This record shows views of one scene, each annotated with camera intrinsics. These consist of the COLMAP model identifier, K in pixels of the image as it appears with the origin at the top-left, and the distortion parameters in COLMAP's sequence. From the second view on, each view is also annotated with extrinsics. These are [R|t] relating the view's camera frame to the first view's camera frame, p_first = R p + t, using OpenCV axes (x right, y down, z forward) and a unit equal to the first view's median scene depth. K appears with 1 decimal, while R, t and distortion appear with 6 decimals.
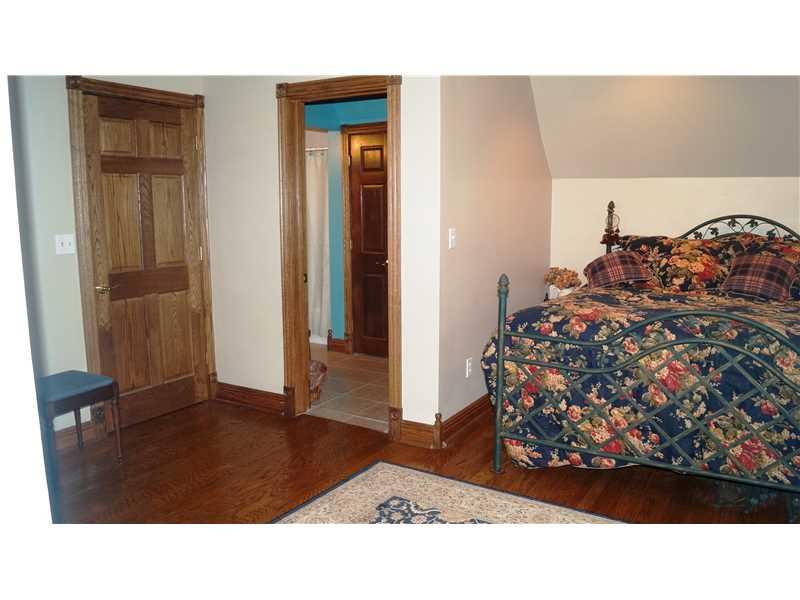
lens RADIAL K [[642.1, 0, 400.0], [0, 642.1, 300.0], [0, 0, 1]] dist [-0.066956, -0.000942]
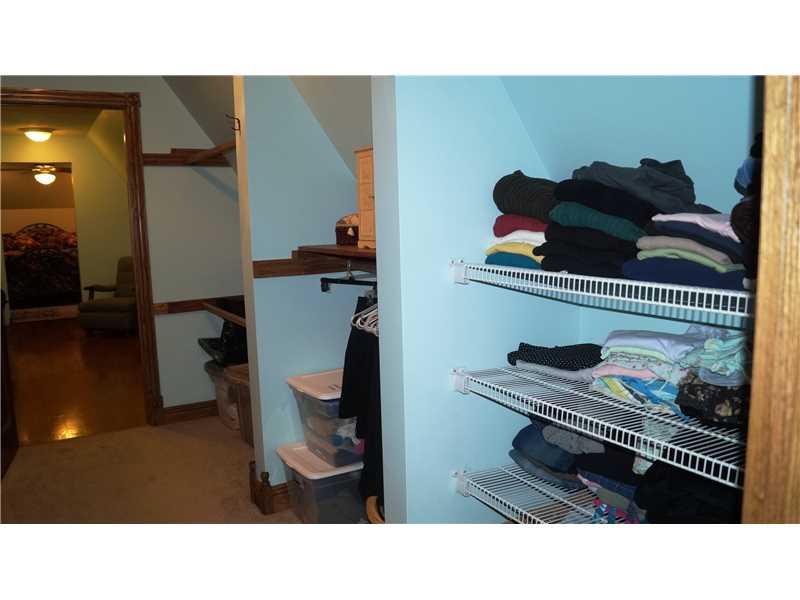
lens RADIAL K [[642.1, 0, 400.0], [0, 642.1, 300.0], [0, 0, 1]] dist [-0.066956, -0.000942]
pose [[0.477159, -0.127649, 0.869497, -1.162532], [0.150524, 0.986645, 0.062244, 0.269199], [-0.865830, 0.101180, 0.490001, -1.705703]]
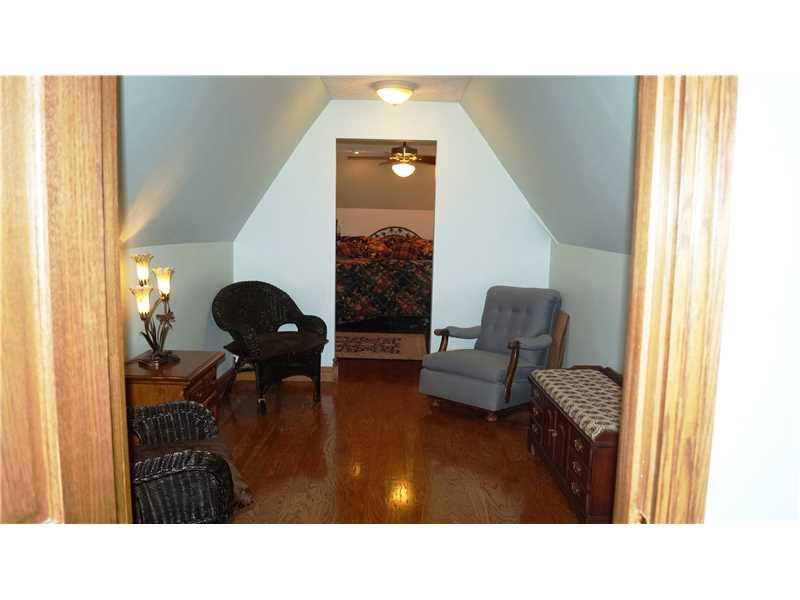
lens RADIAL K [[642.1, 0, 400.0], [0, 642.1, 300.0], [0, 0, 1]] dist [-0.066956, -0.000942]
pose [[0.853538, -0.037060, 0.519711, -0.697849], [0.050597, 0.998648, -0.011885, 0.168027], [-0.518568, 0.036440, 0.854259, -1.037292]]
